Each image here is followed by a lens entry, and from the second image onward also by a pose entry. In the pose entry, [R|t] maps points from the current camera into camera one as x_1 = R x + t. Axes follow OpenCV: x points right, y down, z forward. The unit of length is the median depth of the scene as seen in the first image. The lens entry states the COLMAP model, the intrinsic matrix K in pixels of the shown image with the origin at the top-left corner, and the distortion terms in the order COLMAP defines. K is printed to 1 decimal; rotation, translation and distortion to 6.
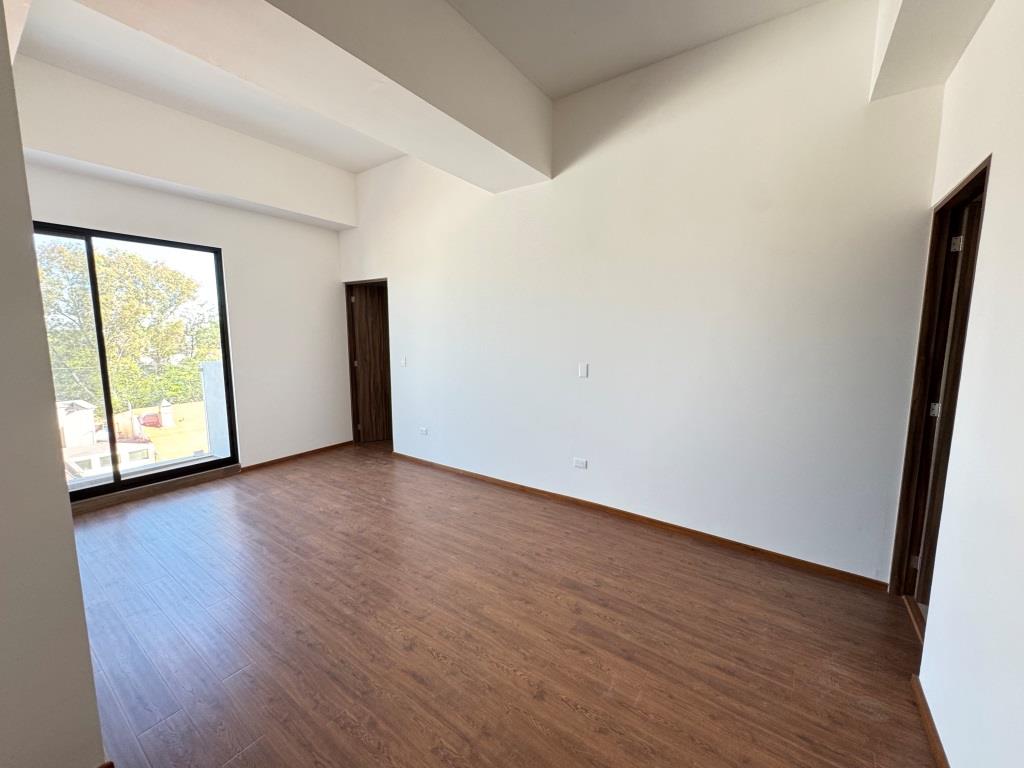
lens RADIAL K [[407.8, 0, 511.4], [0, 407.8, 381.9], [0, 0, 1]] dist [-0.001560, -0.000025]
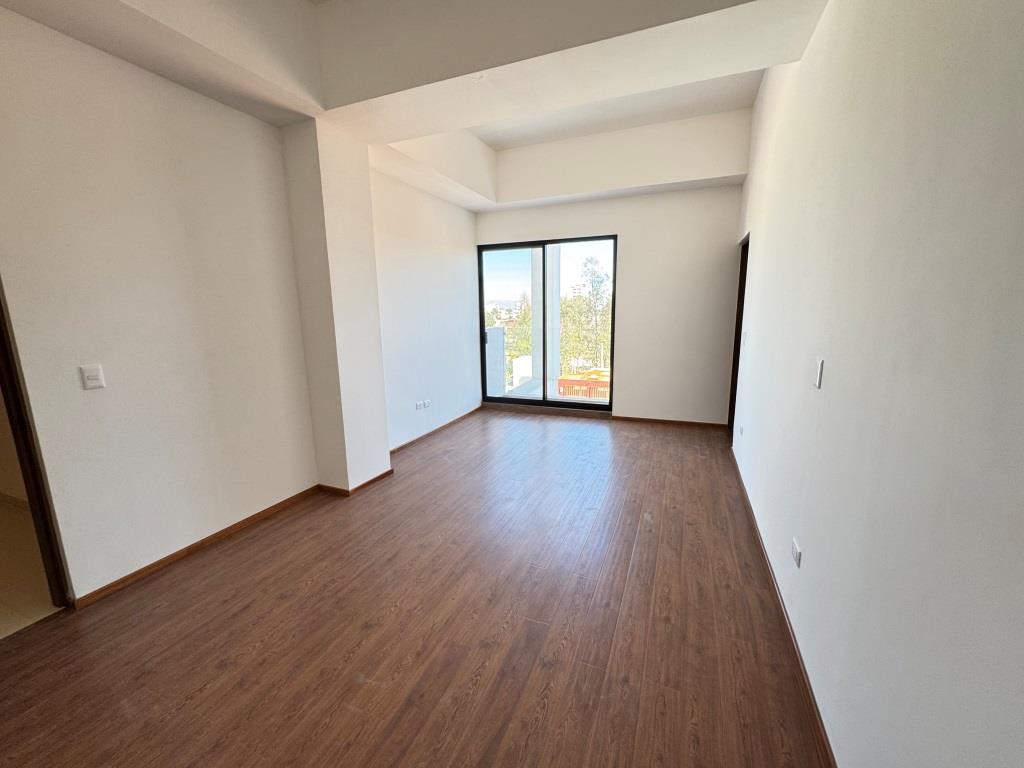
lens RADIAL K [[412.4, 0, 508.5], [0, 412.4, 371.7], [0, 0, 1]] dist [0.001263, 0.000106]
pose [[0.218615, 0.144055, -0.965120, 0.846298], [-0.101557, 0.987031, 0.124321, -0.077404], [0.970512, 0.070836, 0.230409, 0.781160]]
